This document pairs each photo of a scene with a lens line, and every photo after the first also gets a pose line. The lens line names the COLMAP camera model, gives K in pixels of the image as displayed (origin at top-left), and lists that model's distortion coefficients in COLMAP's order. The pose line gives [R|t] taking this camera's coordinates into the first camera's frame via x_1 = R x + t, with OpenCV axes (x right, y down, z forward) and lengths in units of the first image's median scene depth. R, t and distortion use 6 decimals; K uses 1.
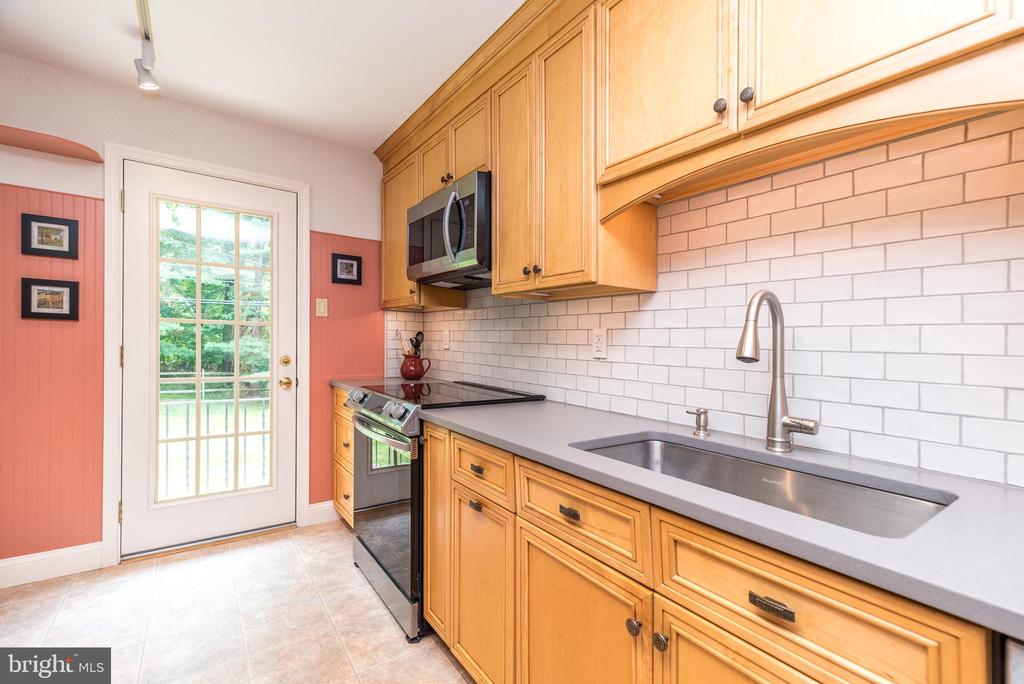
lens RADIAL K [[444.5, 0, 513.5], [0, 444.5, 336.4], [0, 0, 1]] dist [0.014041, -0.000368]
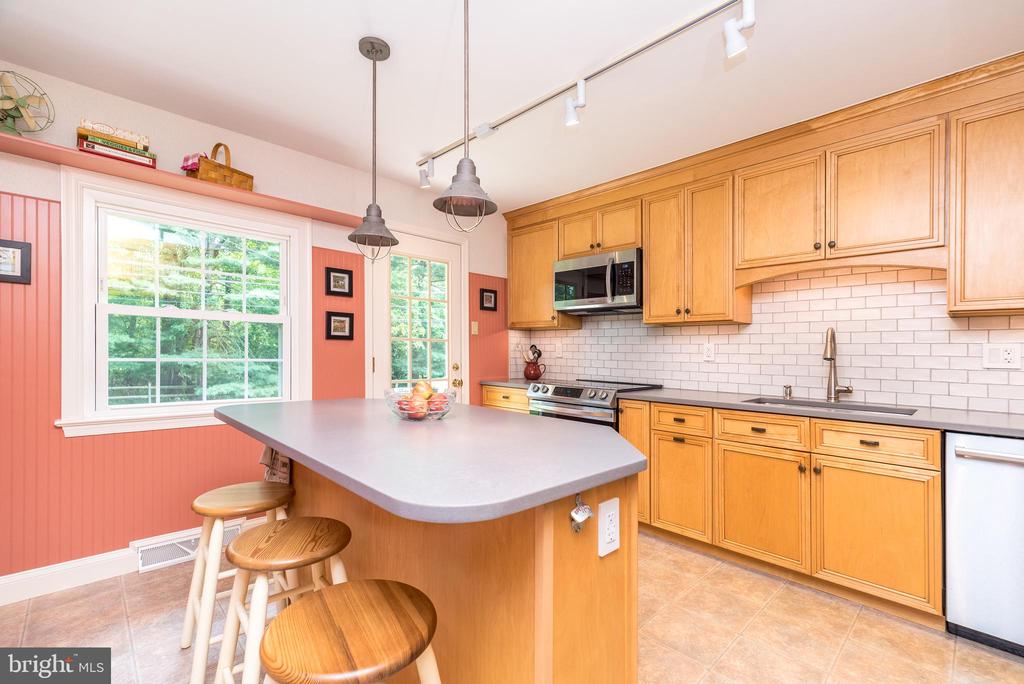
lens RADIAL K [[444.5, 0, 510.2], [0, 444.5, 349.5], [0, 0, 1]] dist [0.014041, -0.000368]
pose [[0.989882, -0.009489, 0.141576, -0.686687], [0.007867, 0.999897, 0.012010, -0.018745], [-0.141675, -0.010775, 0.989855, -0.496643]]
